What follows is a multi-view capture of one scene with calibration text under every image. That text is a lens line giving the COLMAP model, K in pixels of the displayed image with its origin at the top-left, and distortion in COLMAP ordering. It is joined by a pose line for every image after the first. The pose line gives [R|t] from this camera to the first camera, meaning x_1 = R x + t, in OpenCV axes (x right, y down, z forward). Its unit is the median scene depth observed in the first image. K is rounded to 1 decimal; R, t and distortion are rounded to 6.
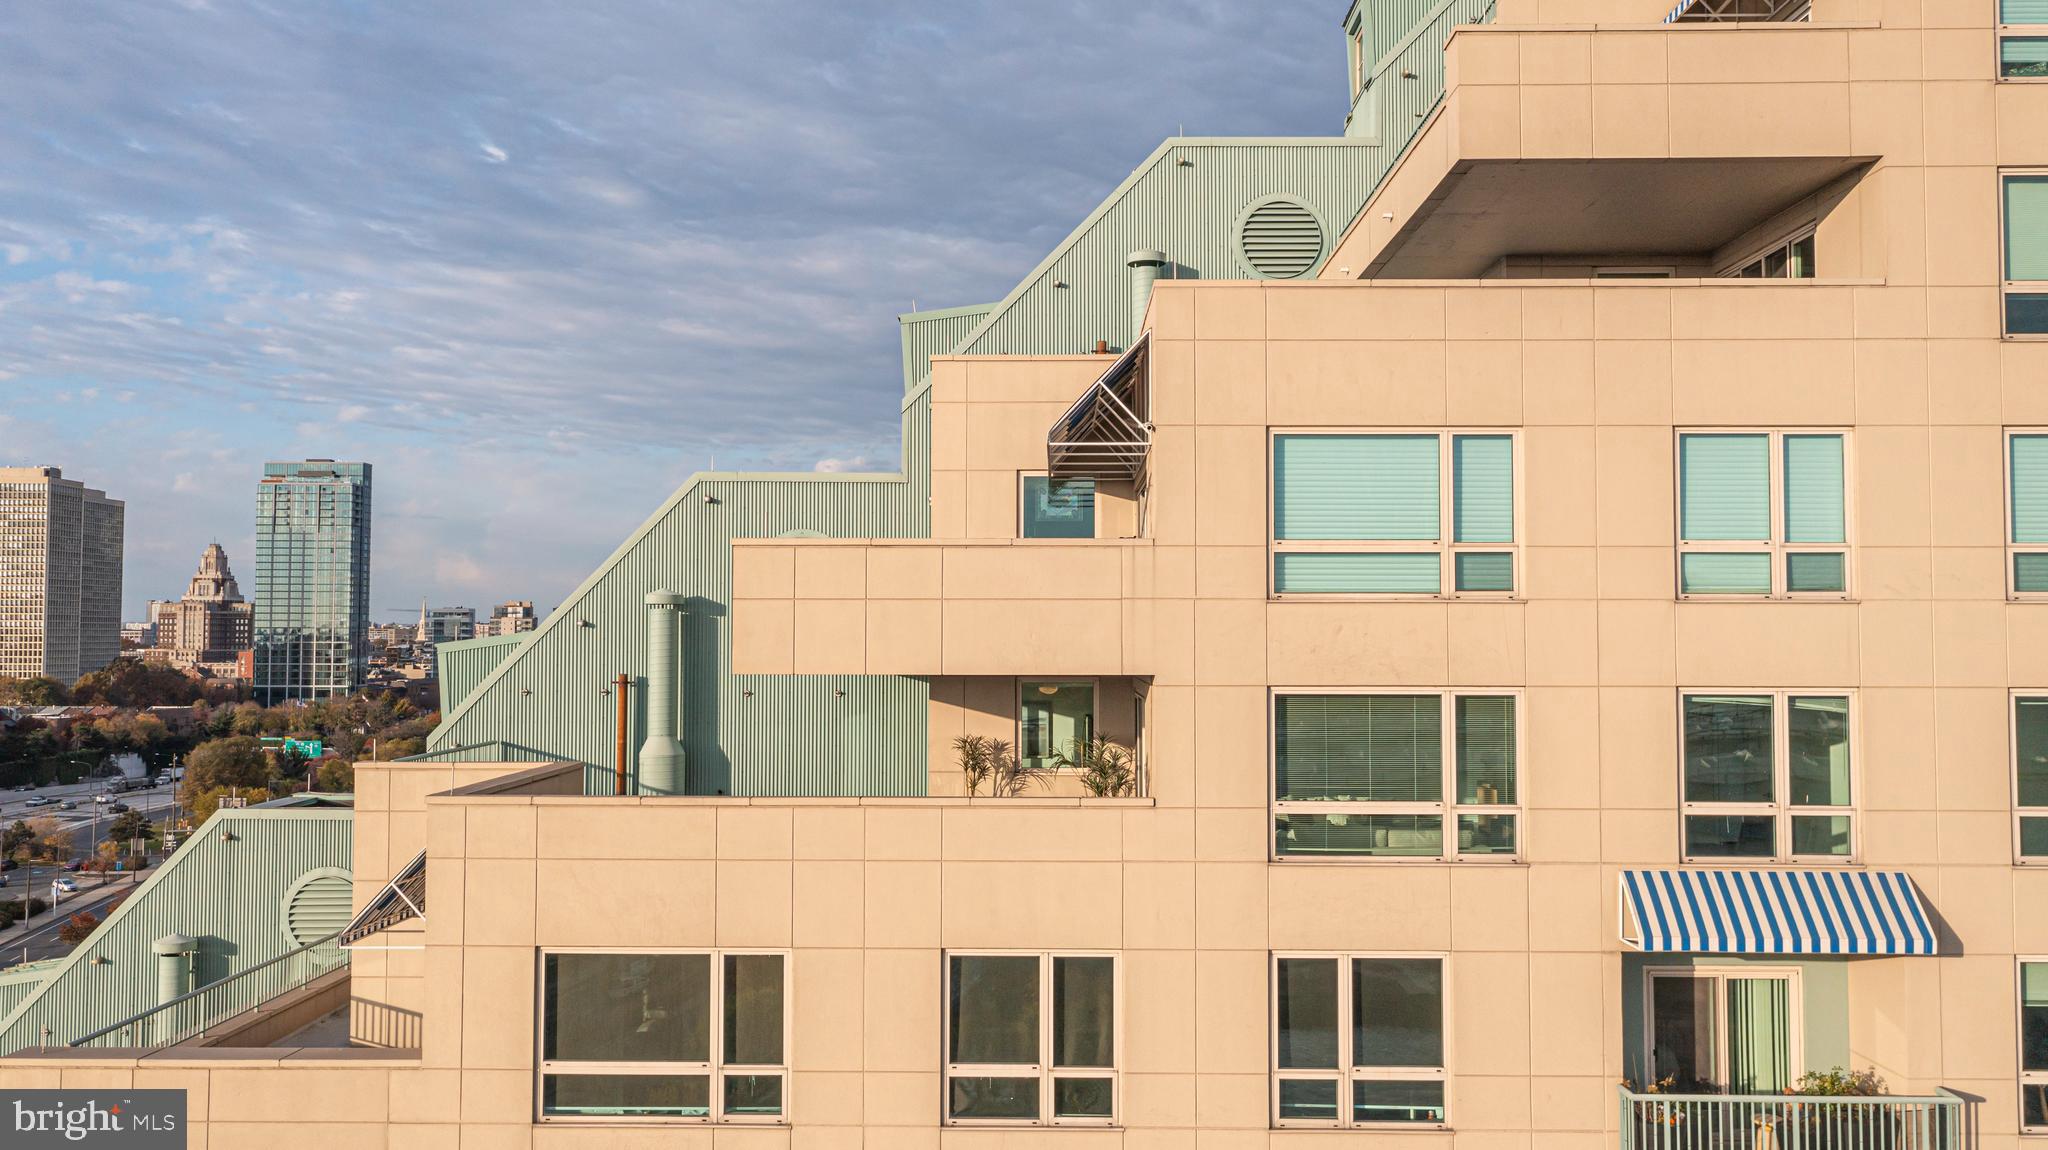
lens RADIAL K [[1608.6, 0, 1024.0], [0, 1608.6, 575.0], [0, 0, 1]] dist [0.002282, -0.000780]
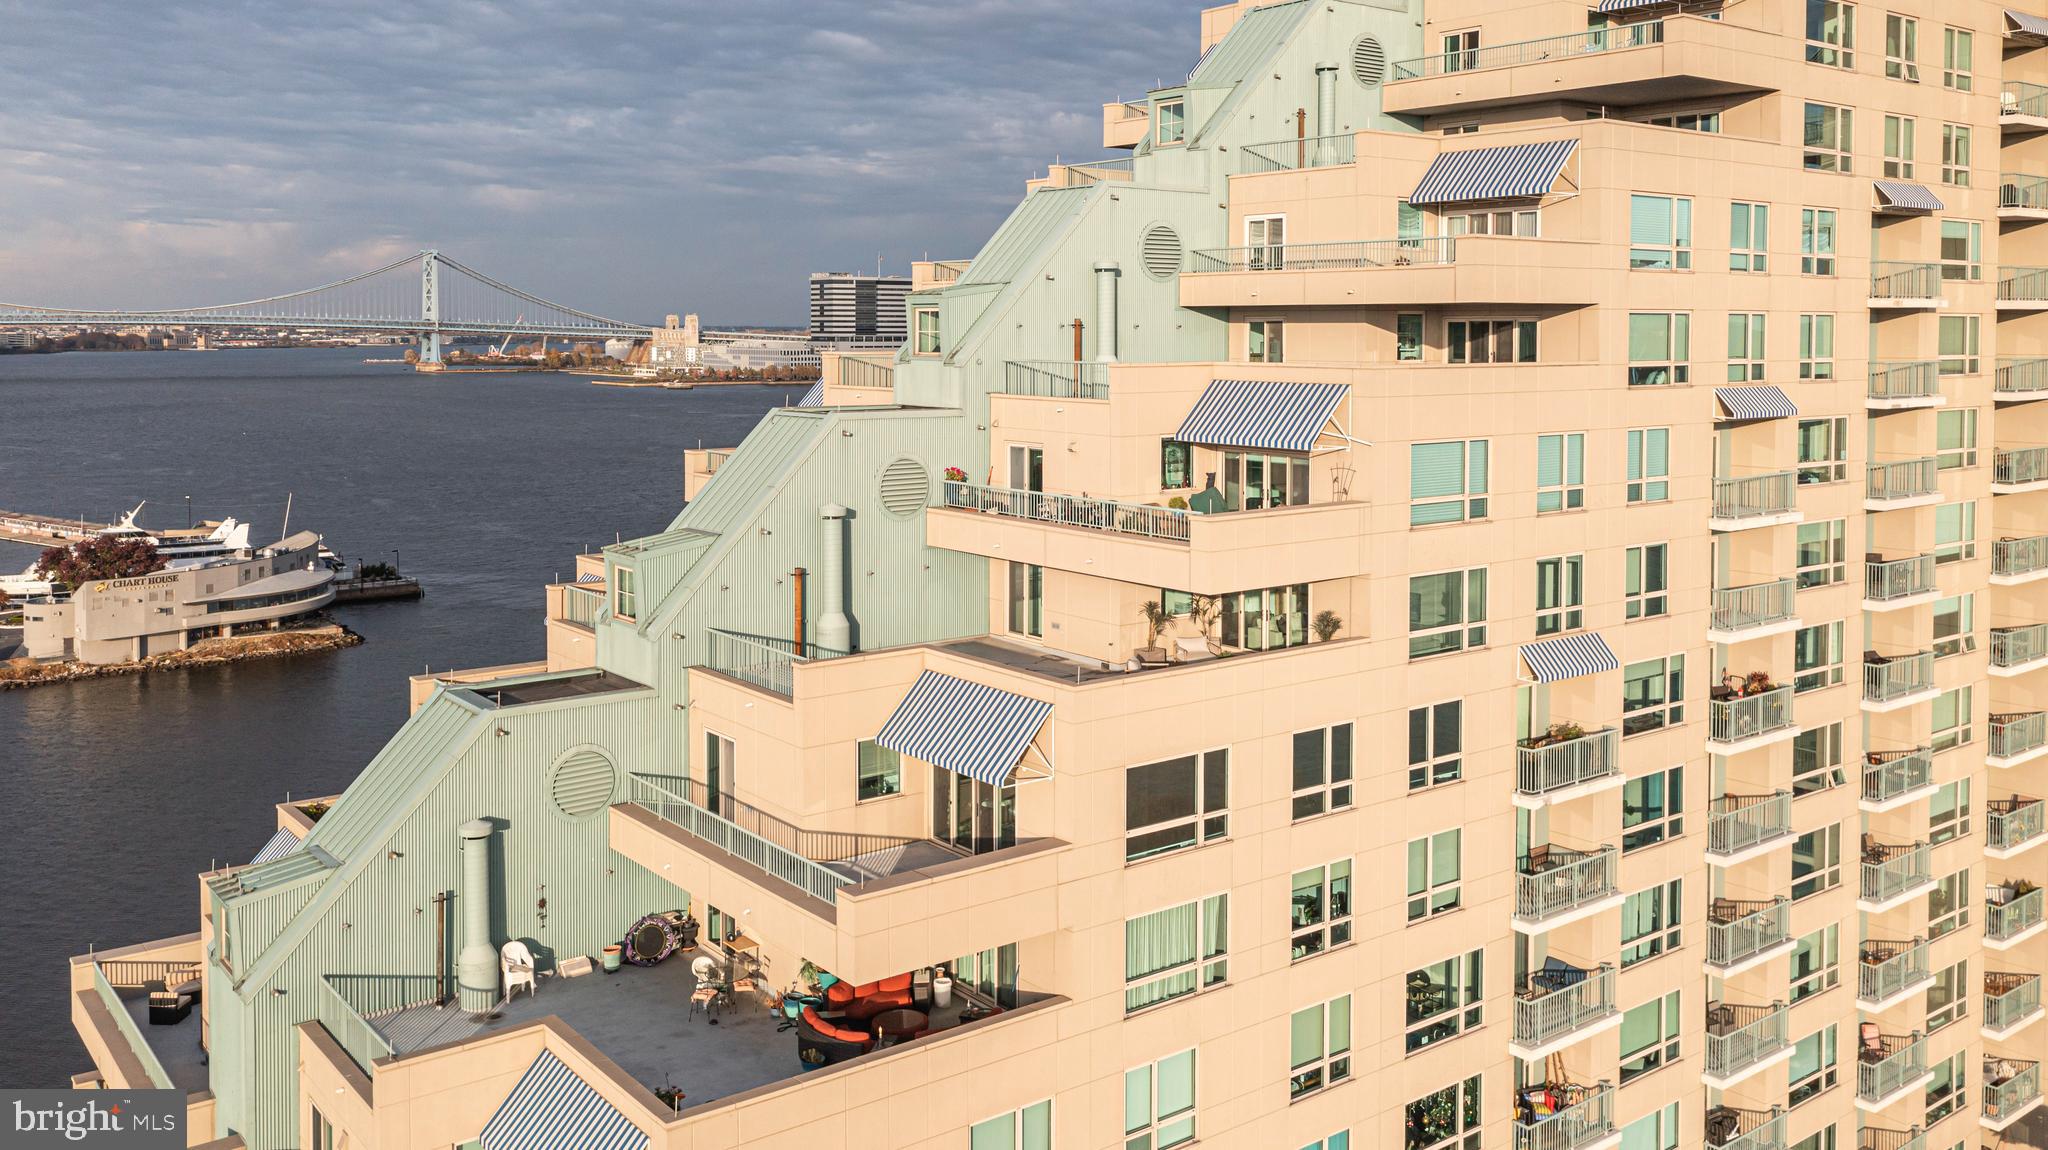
lens RADIAL K [[1698.3, 0, 1006.1], [0, 1698.3, 382.4], [0, 0, 1]] dist [-0.000019, 0.003715]
pose [[0.787116, -0.021969, 0.616413, -1.172355], [-0.022331, 0.997695, 0.064074, -0.222023], [-0.616400, -0.064199, 0.784812, -0.234934]]
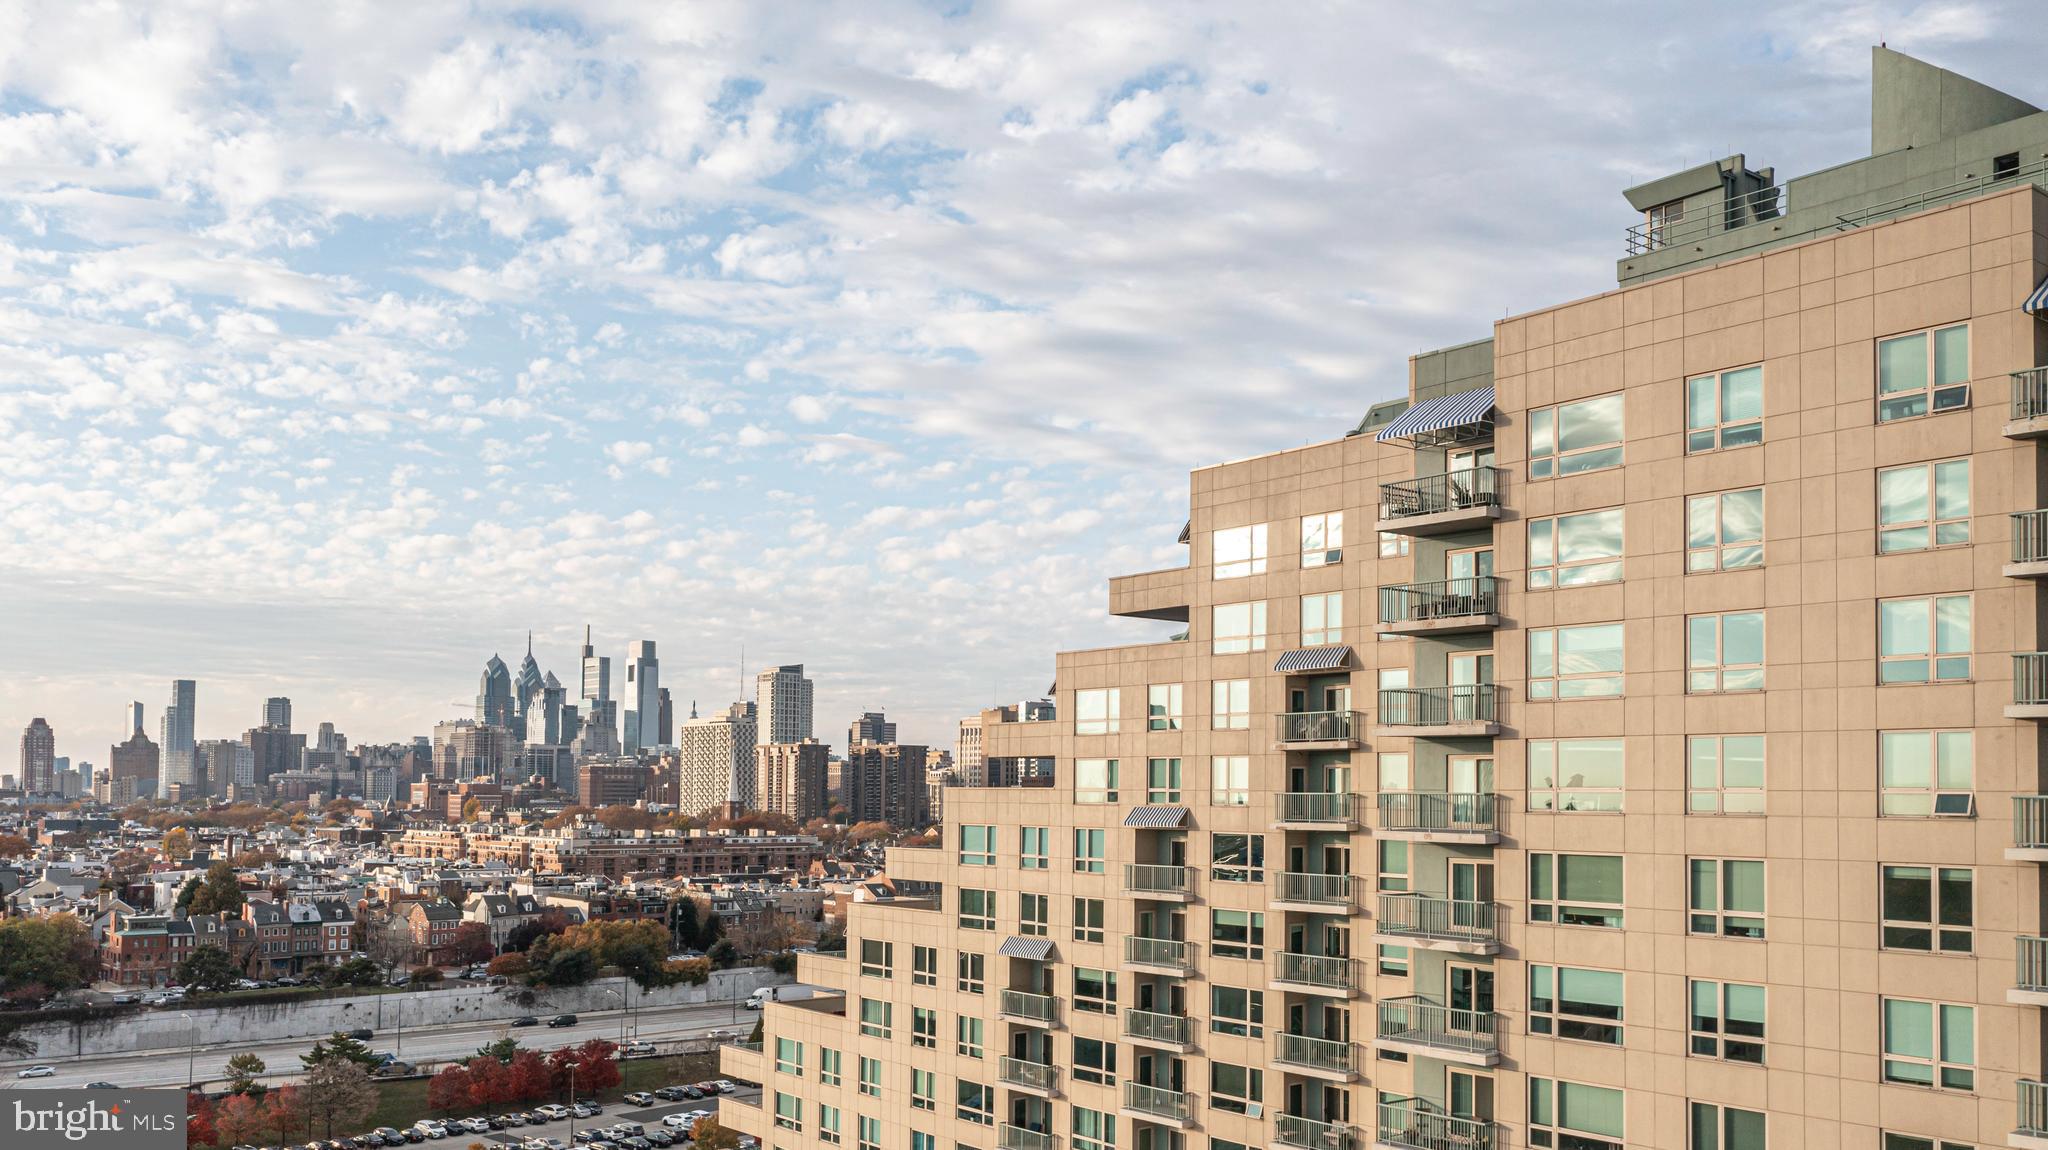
lens RADIAL K [[1633.2, 0, 1042.3], [0, 1633.2, 760.2], [0, 0, 1]] dist [-0.005442, -0.010163]
pose [[0.648798, -0.012775, -0.760853, 2.729018], [0.021931, 0.999758, 0.001914, -0.200614], [0.760644, -0.017928, 0.648921, -1.213489]]
